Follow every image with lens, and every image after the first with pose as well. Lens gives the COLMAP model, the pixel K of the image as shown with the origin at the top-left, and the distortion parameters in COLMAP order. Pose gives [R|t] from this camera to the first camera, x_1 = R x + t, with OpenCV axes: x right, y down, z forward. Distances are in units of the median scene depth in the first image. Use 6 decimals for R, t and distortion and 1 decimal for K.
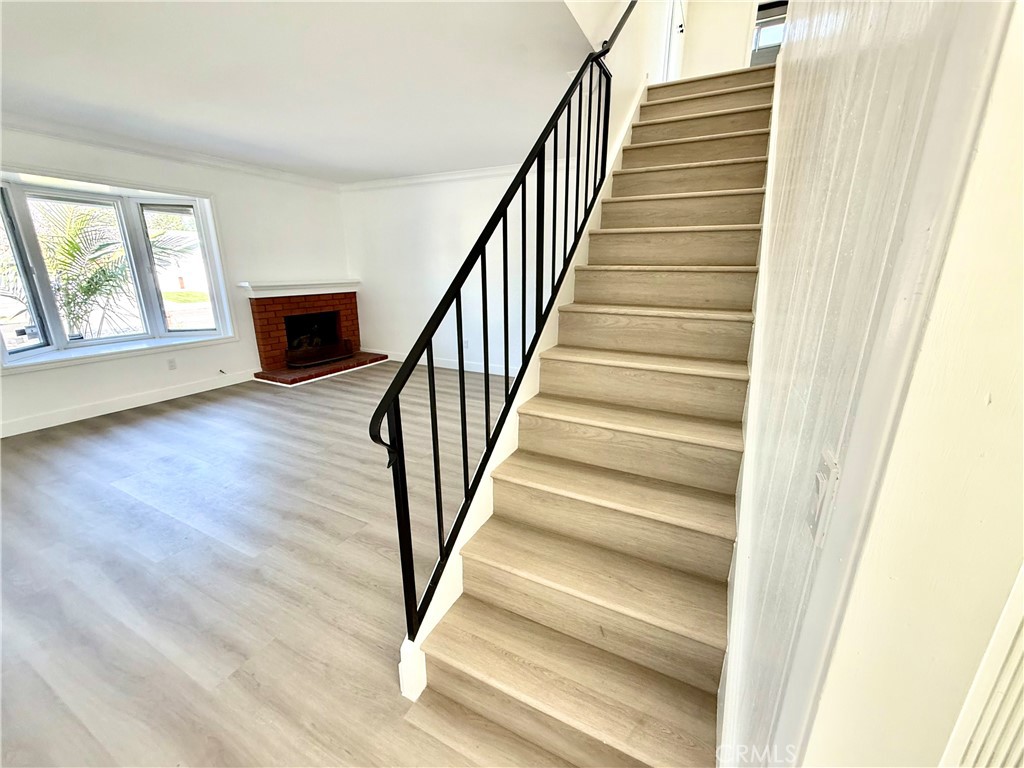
lens RADIAL K [[409.2, 0, 514.9], [0, 409.2, 380.8], [0, 0, 1]] dist [0.000070, -0.000172]
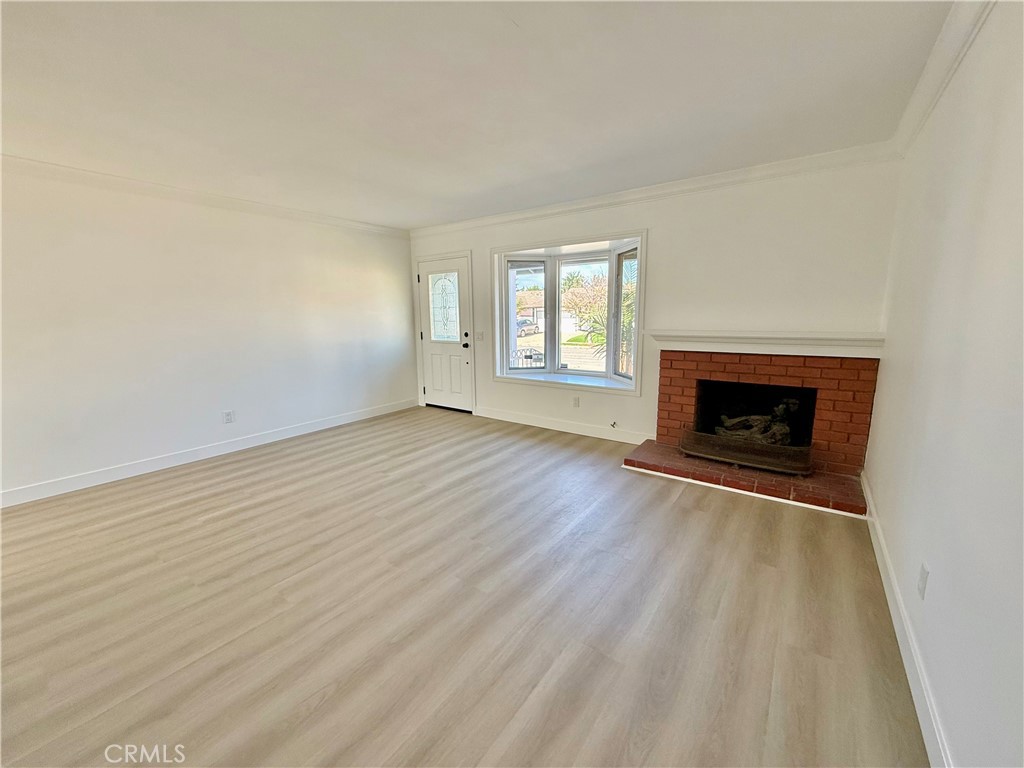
lens RADIAL K [[409.2, 0, 510.4], [0, 409.2, 388.3], [0, 0, 1]] dist [0.000070, -0.000172]
pose [[-0.165520, 0.171273, -0.971220, 0.191436], [-0.254810, 0.943938, 0.209887, -0.228006], [0.952720, 0.282217, -0.112599, 0.851787]]
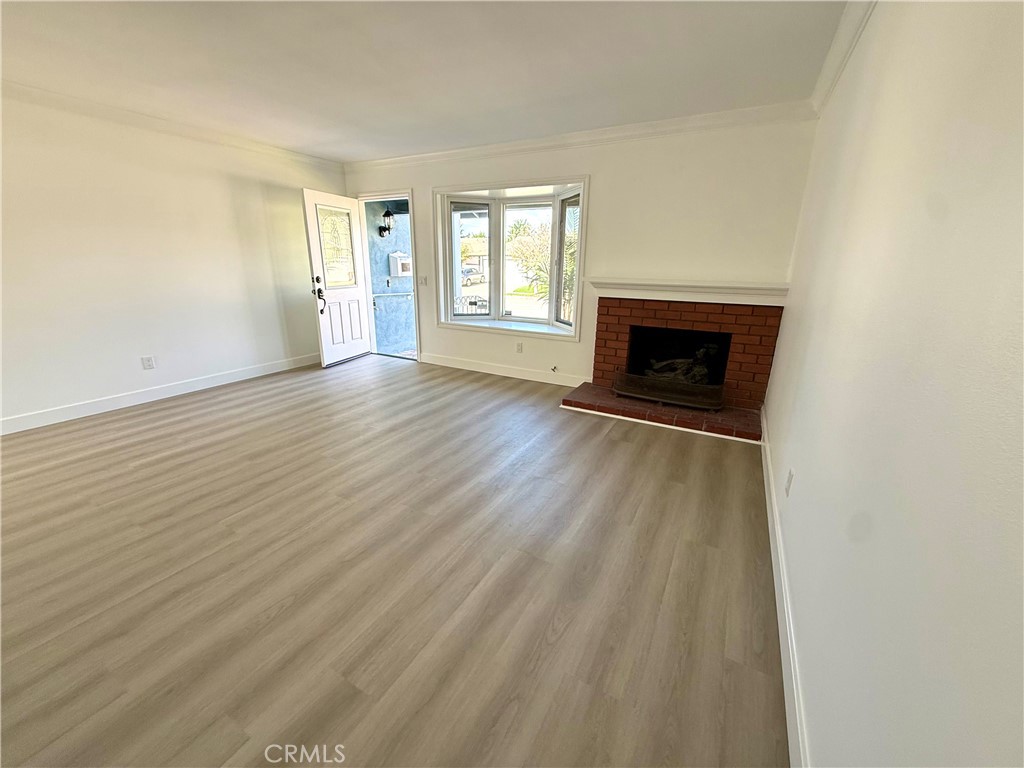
lens RADIAL K [[409.2, 0, 509.8], [0, 409.2, 386.8], [0, 0, 1]] dist [0.000070, -0.000172]
pose [[-0.039576, 0.282771, -0.958371, 0.217262], [-0.283009, 0.916676, 0.282155, -0.221916], [0.958300, 0.282395, 0.043748, 0.861512]]
